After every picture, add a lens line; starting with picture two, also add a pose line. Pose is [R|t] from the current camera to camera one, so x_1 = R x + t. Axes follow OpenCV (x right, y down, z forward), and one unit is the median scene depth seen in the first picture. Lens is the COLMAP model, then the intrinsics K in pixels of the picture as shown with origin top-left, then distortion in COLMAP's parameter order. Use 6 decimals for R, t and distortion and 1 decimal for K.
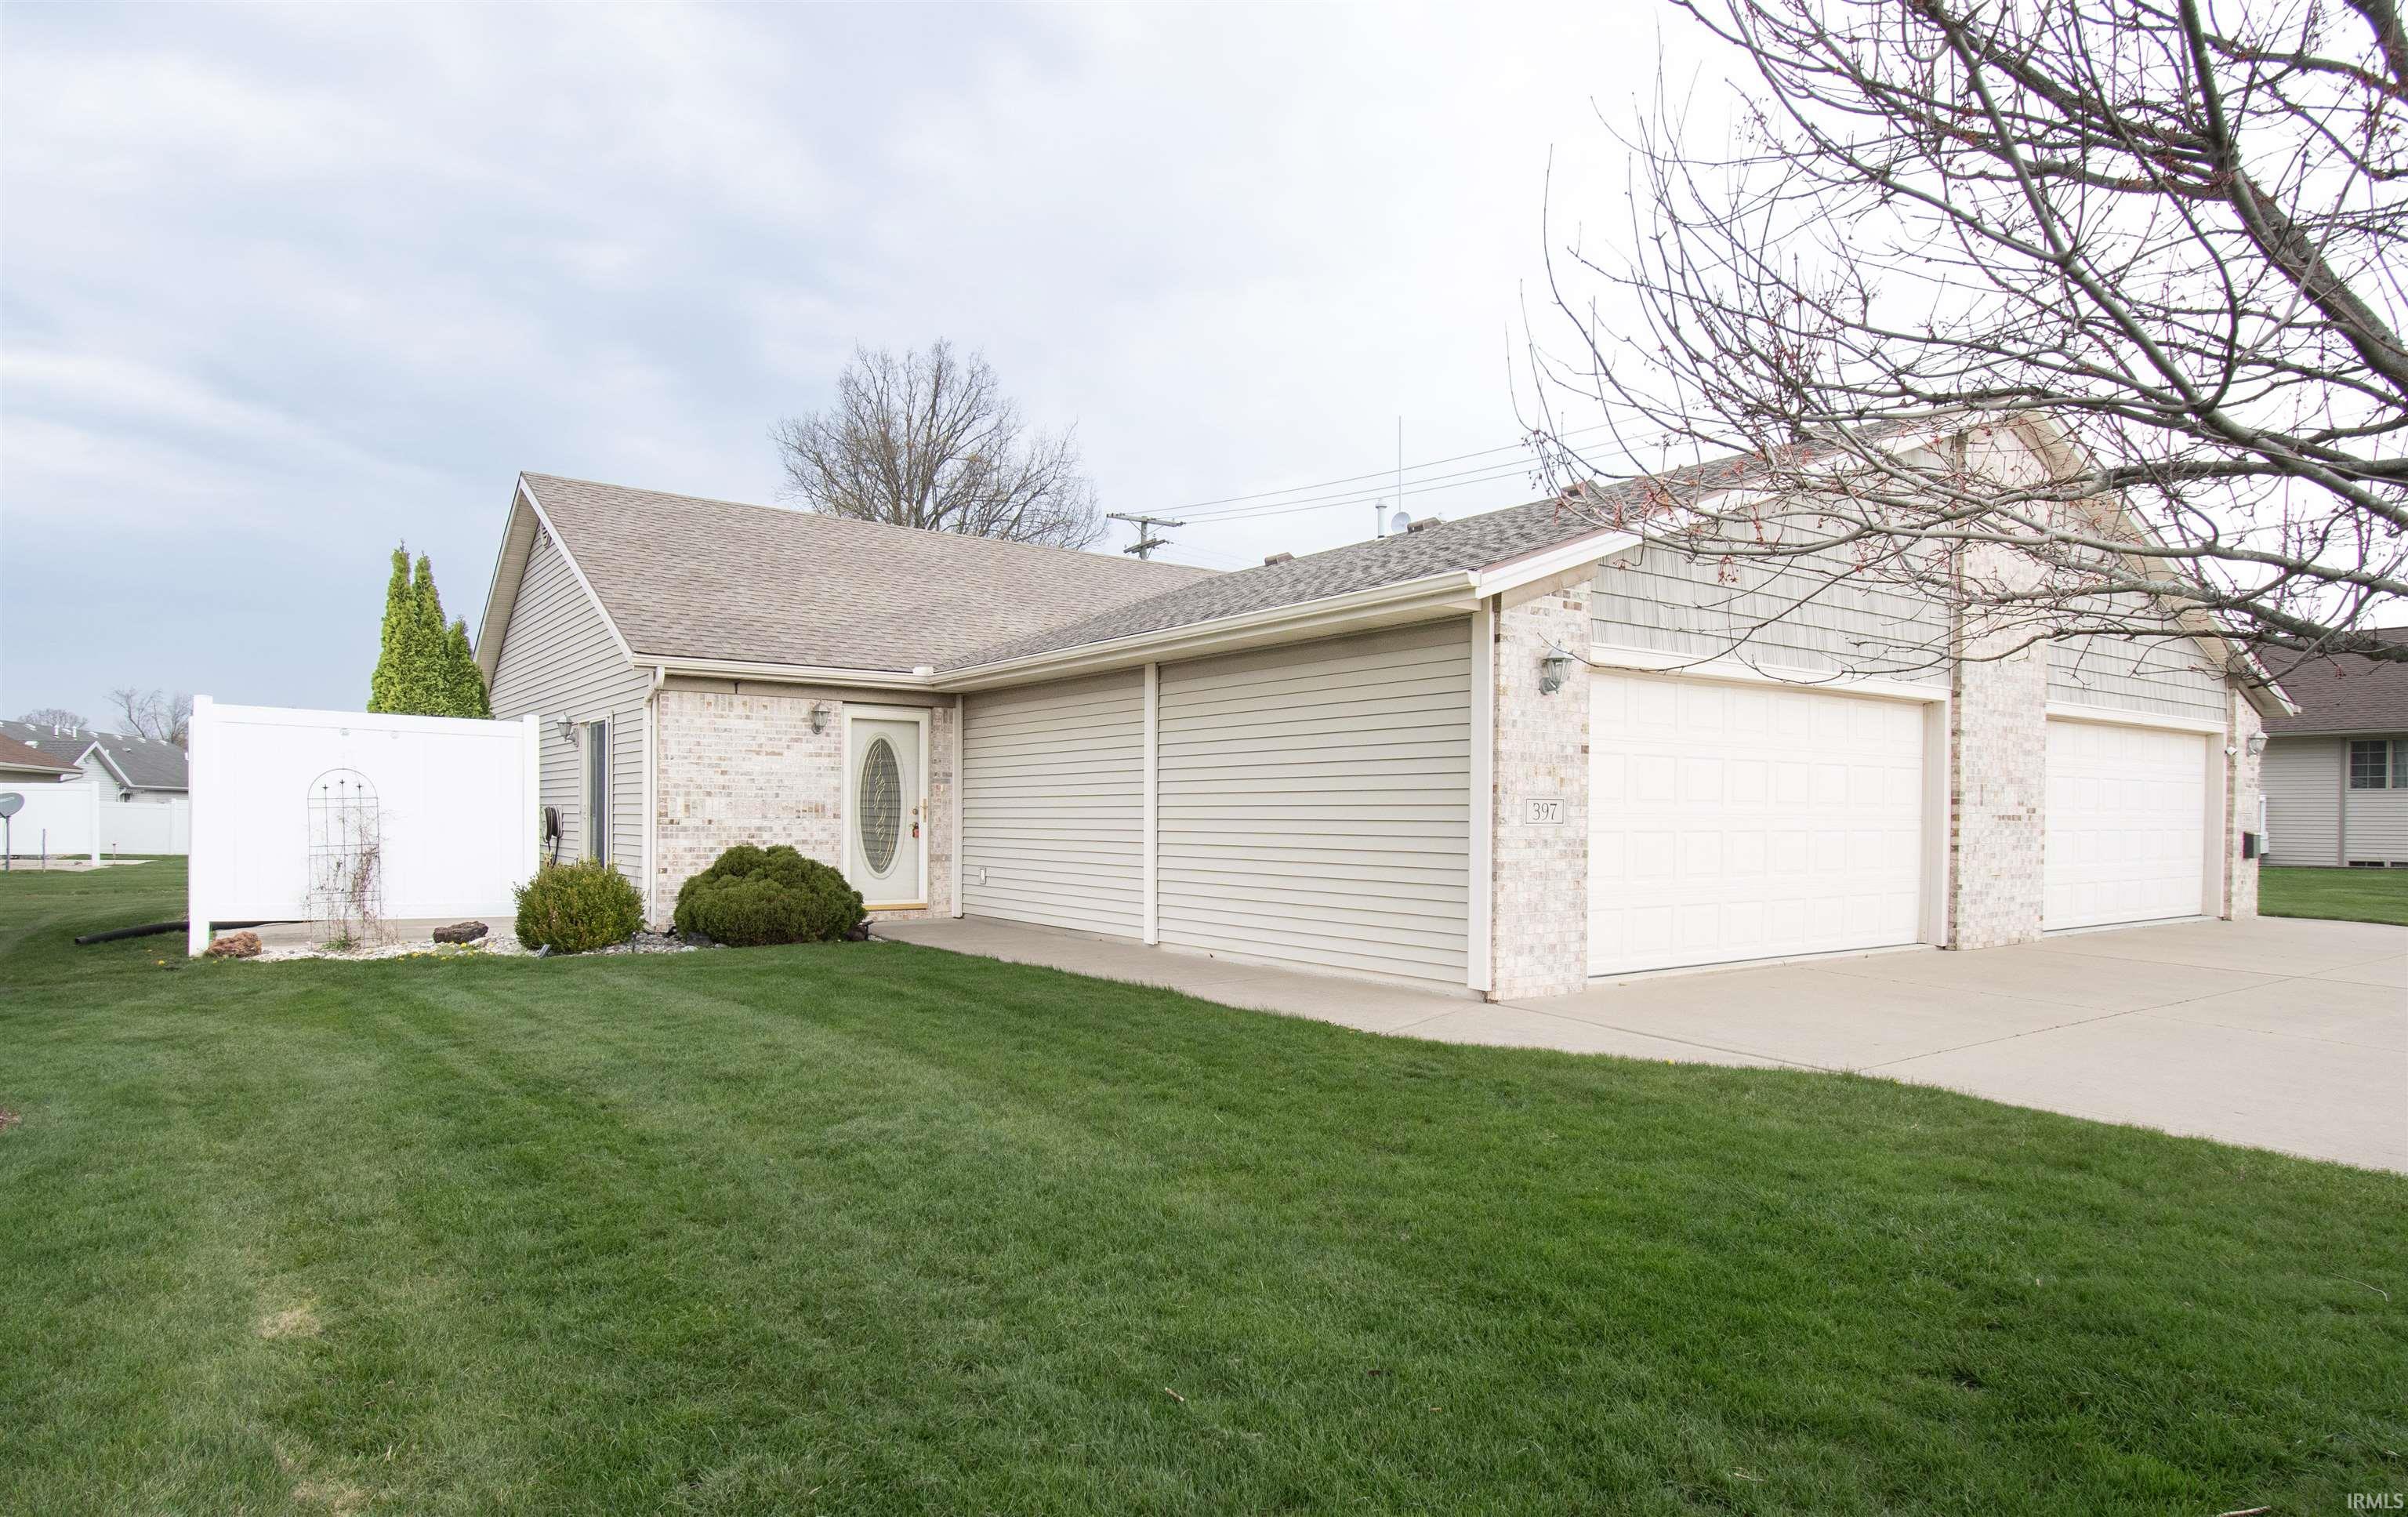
lens RADIAL K [[1350.2, 0, 1201.2], [0, 1350.2, 833.0], [0, 0, 1]] dist [-0.001004, -0.000291]
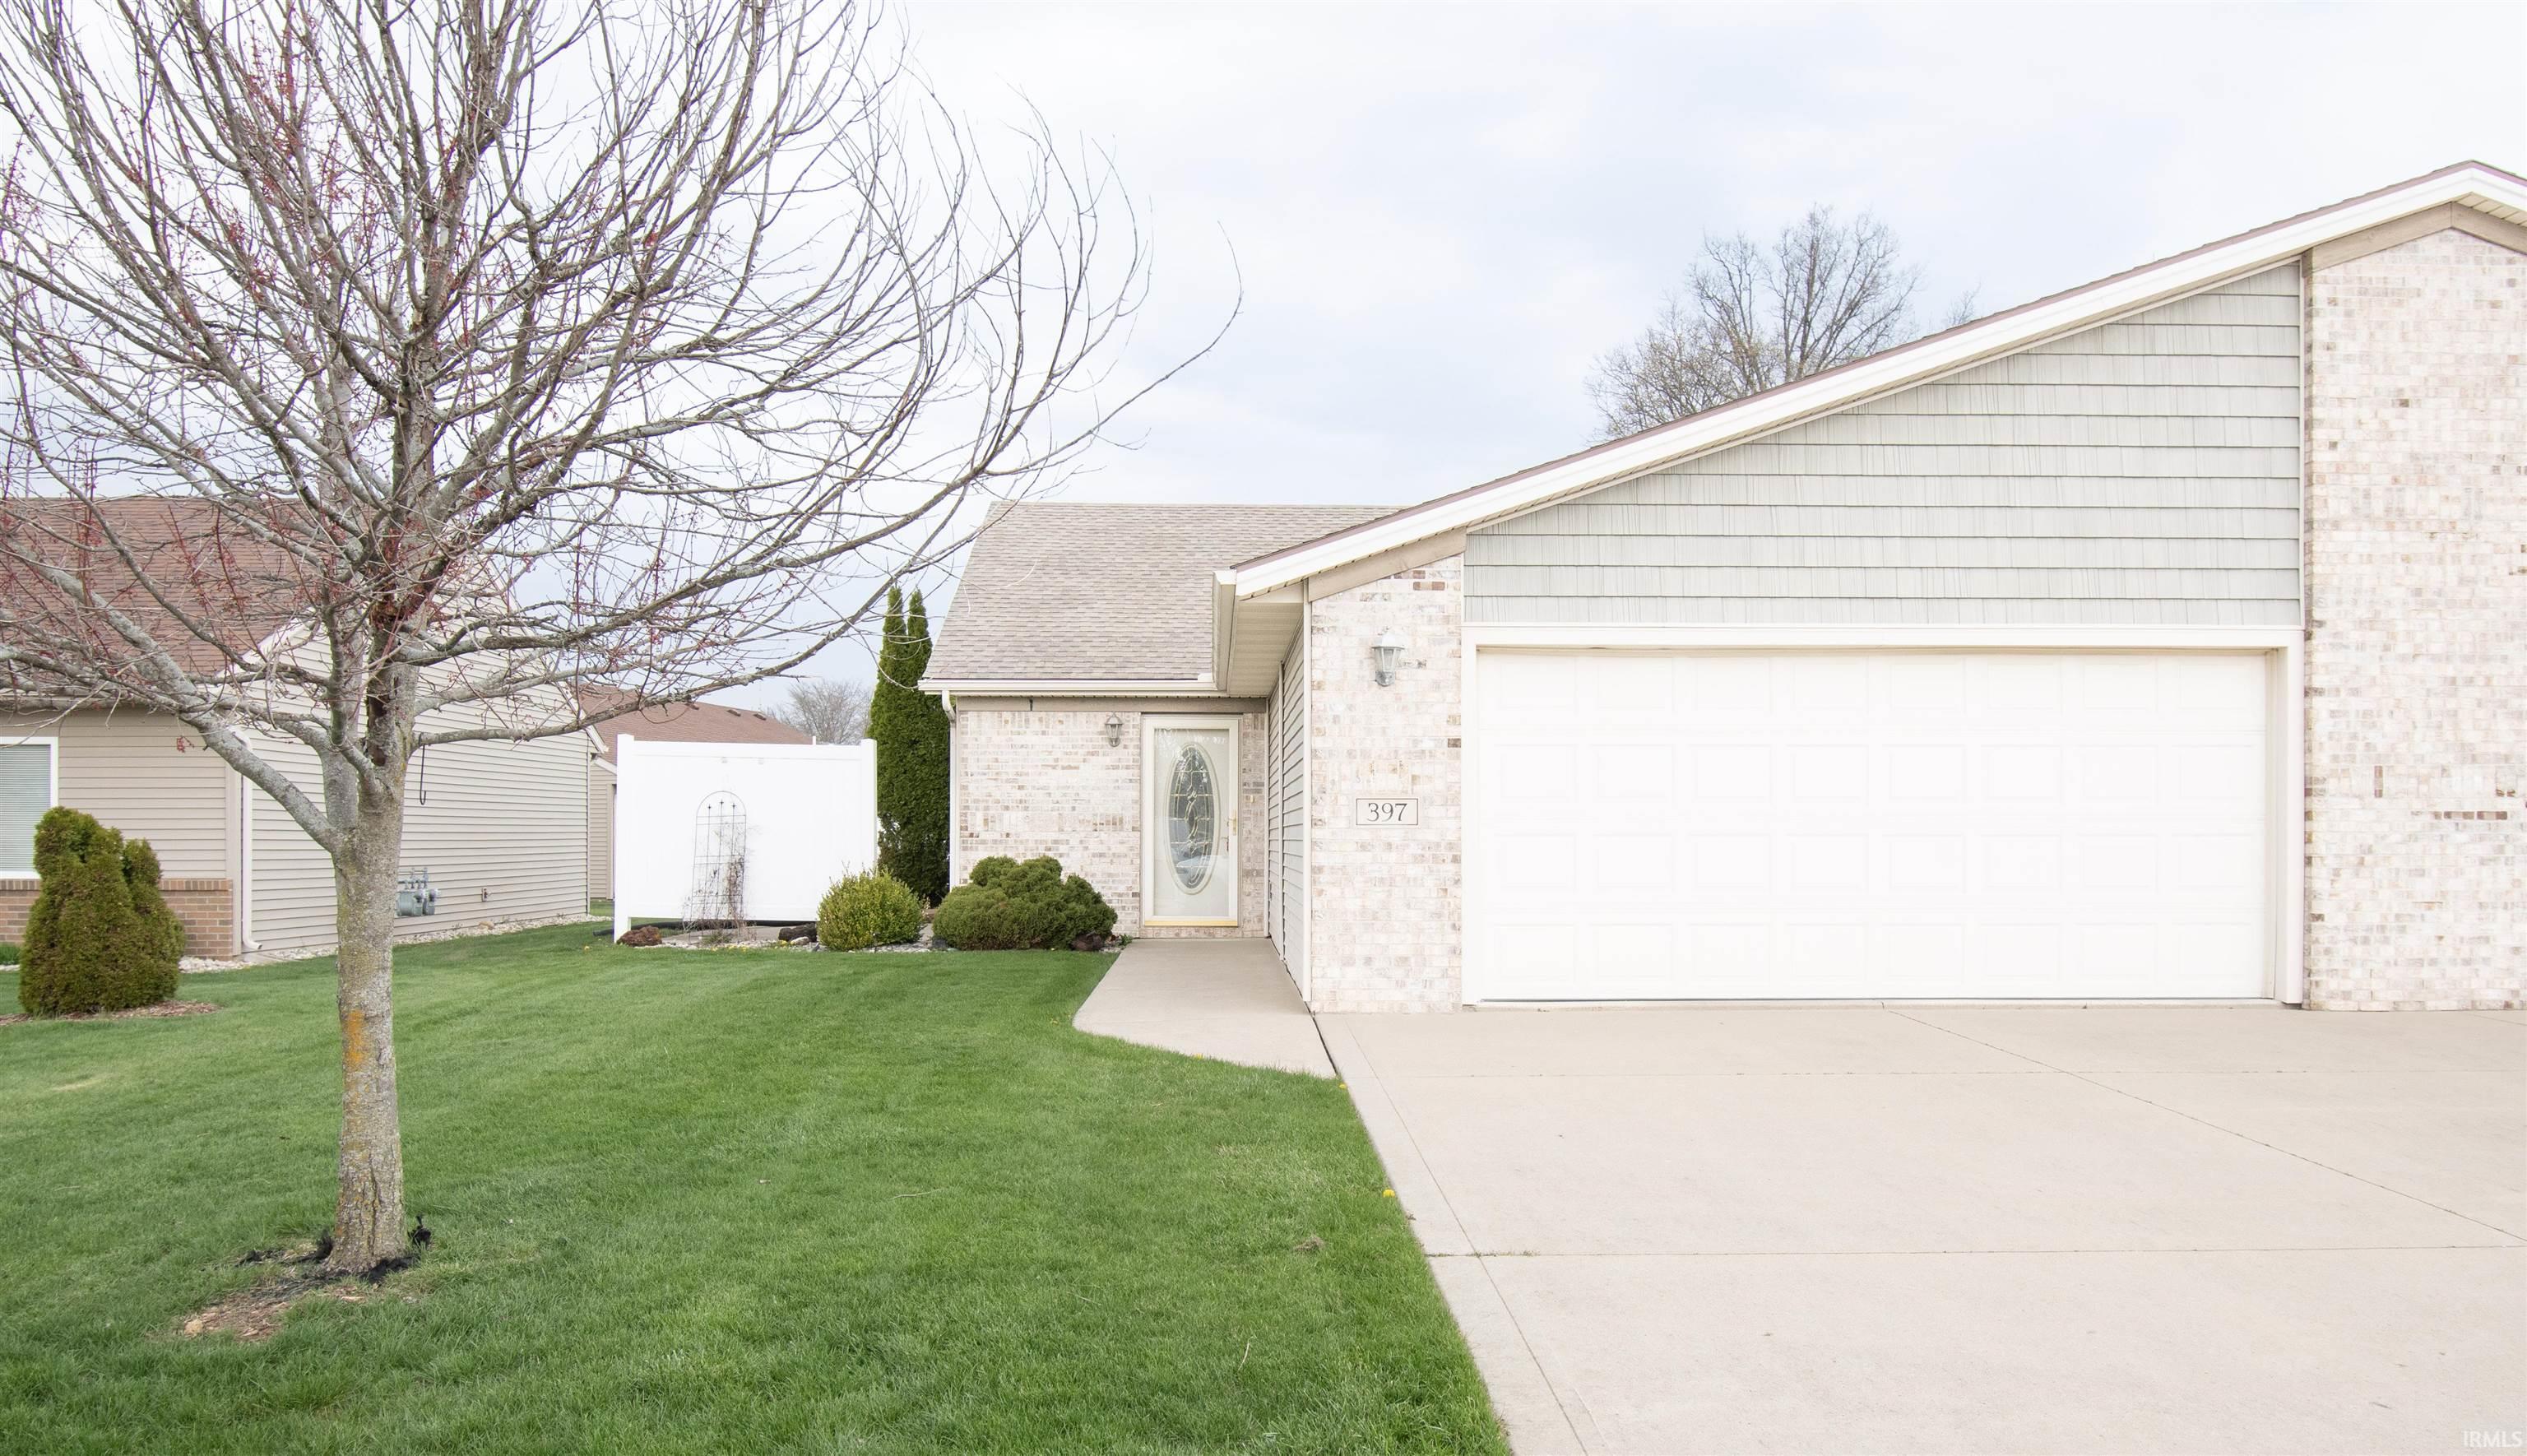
lens RADIAL K [[1806.7, 0, 1261.7], [0, 1806.7, 835.8], [0, 0, 1]] dist [0.009154, -0.027533]
pose [[0.833288, -0.006285, -0.552803, 0.619329], [-0.002086, 0.999893, -0.014512, 0.013132], [0.552835, 0.013246, 0.833186, -0.055579]]
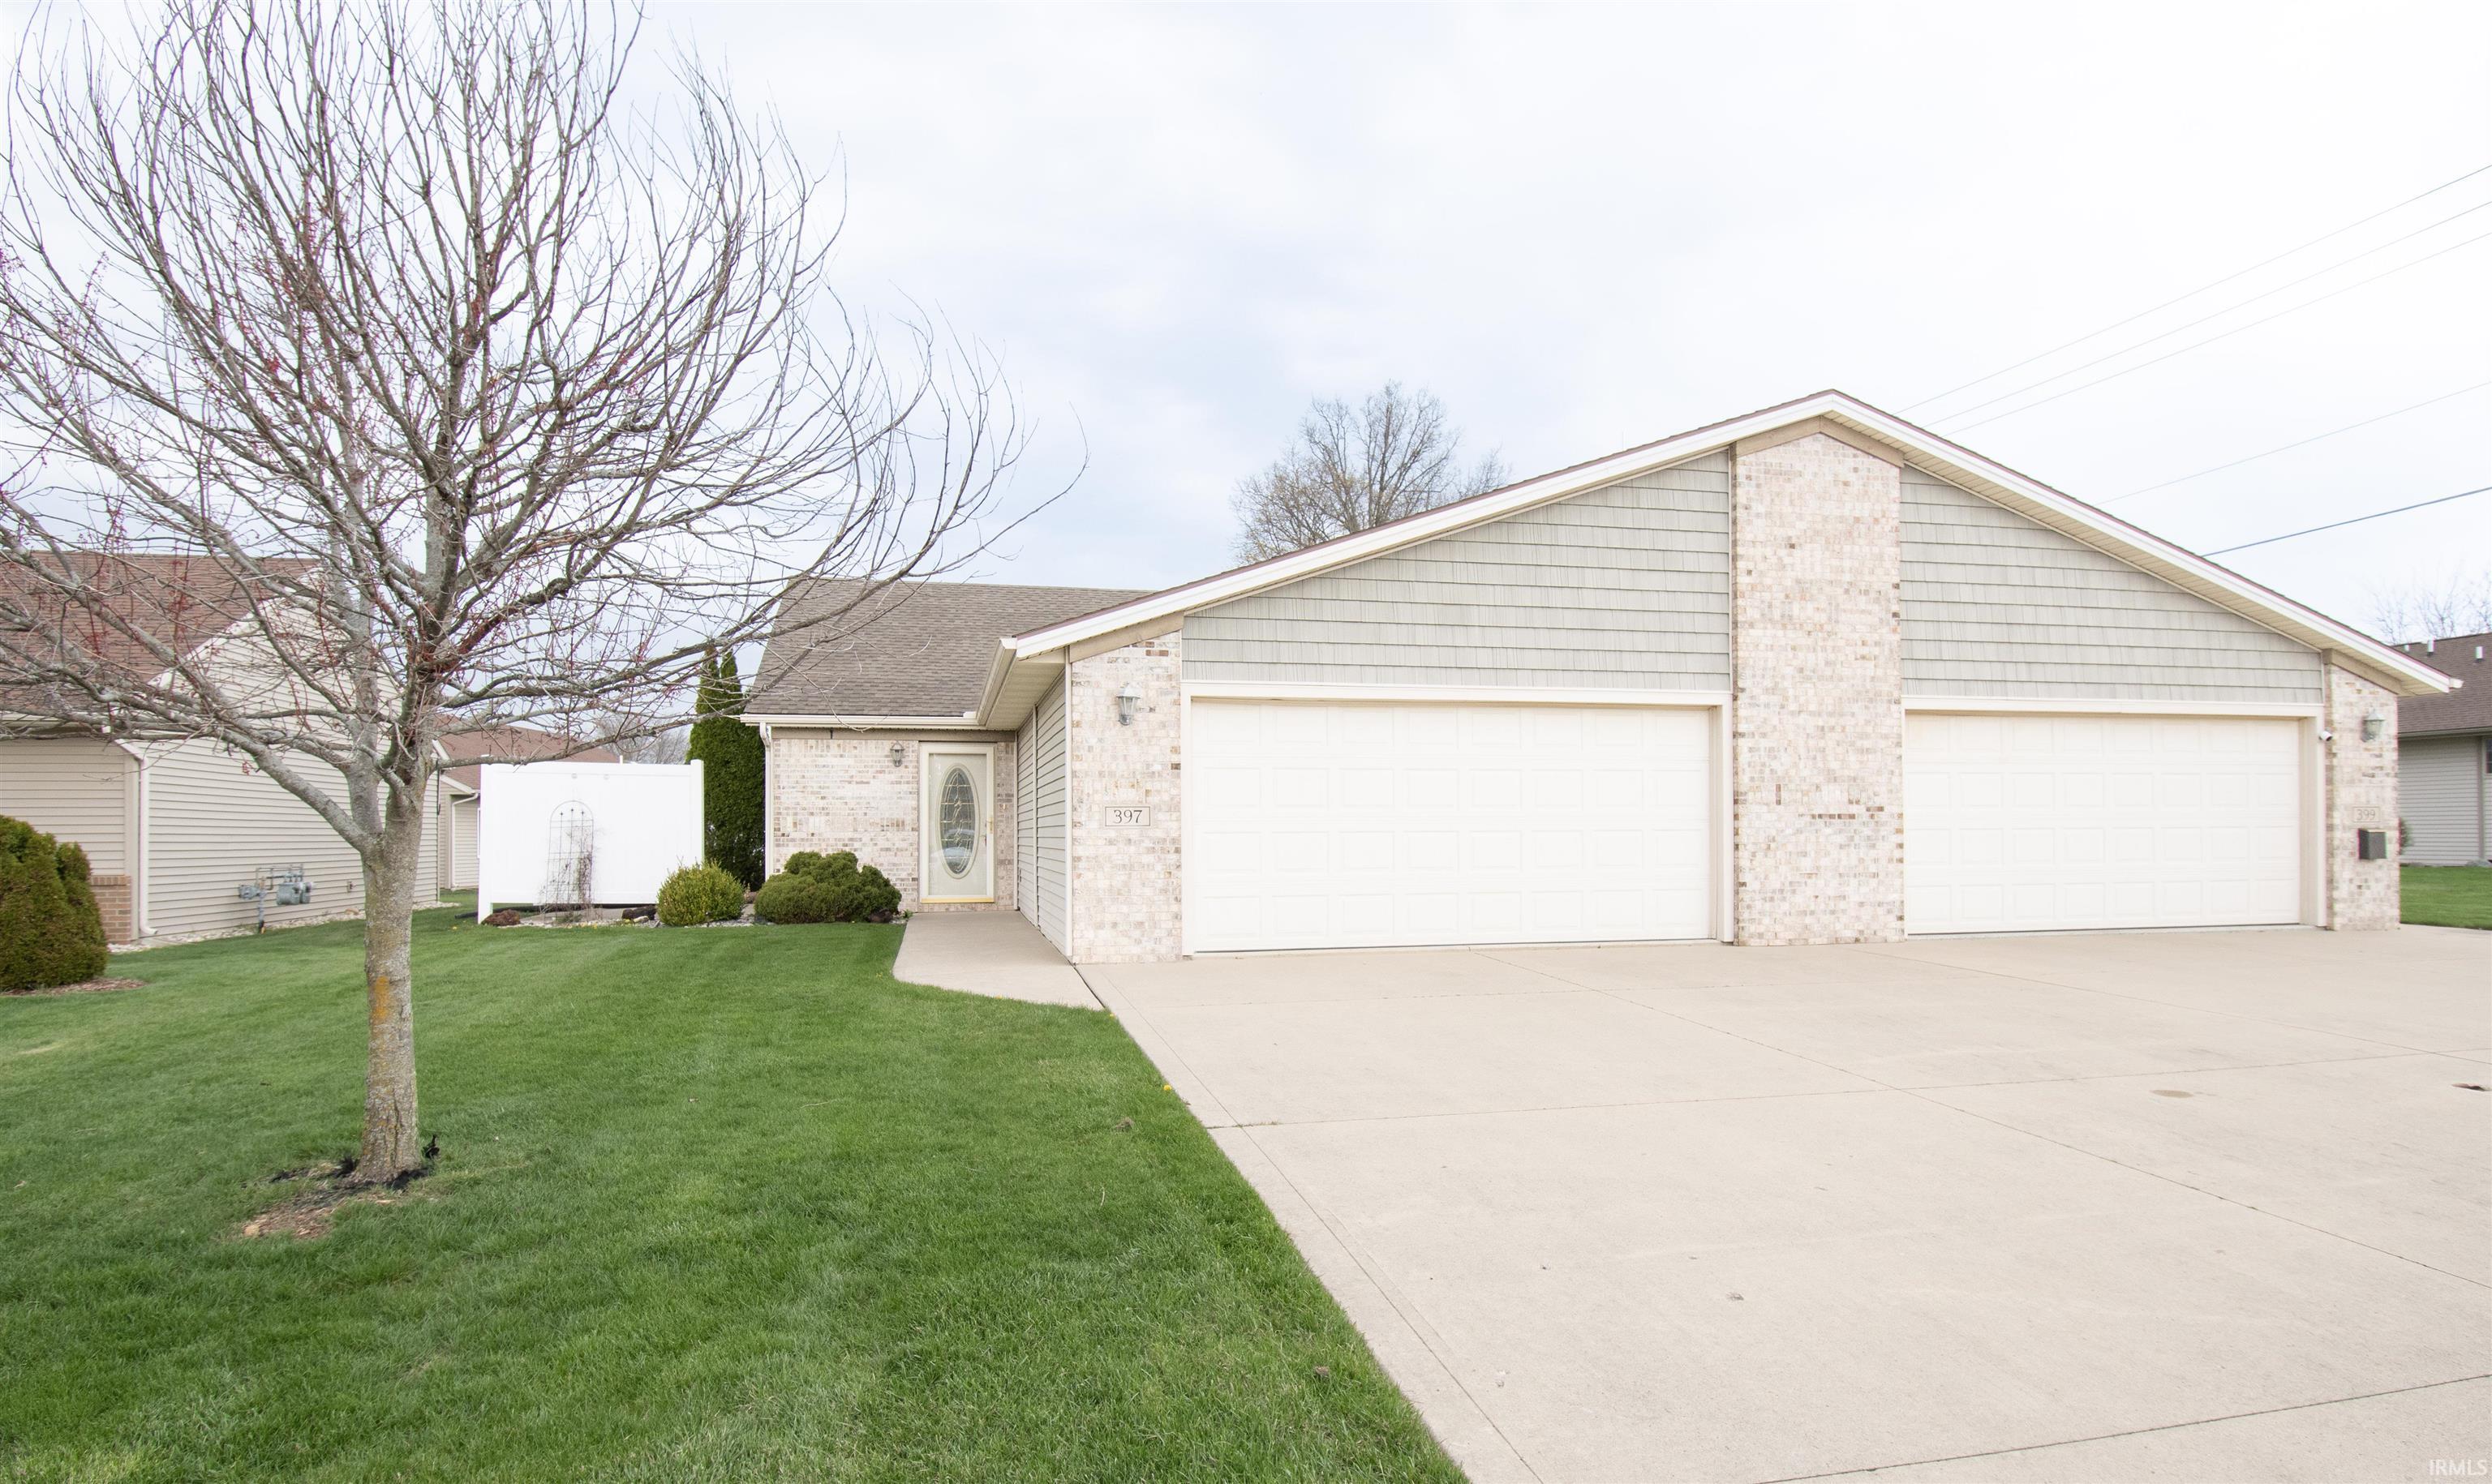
lens RADIAL K [[1356.2, 0, 1260.0], [0, 1356.2, 815.9], [0, 0, 1]] dist [0.018557, -0.031795]
pose [[0.928041, -0.015802, -0.372142, 0.604039], [0.006419, 0.999630, -0.026439, 0.012865], [0.372422, 0.022147, 0.927799, -0.098890]]
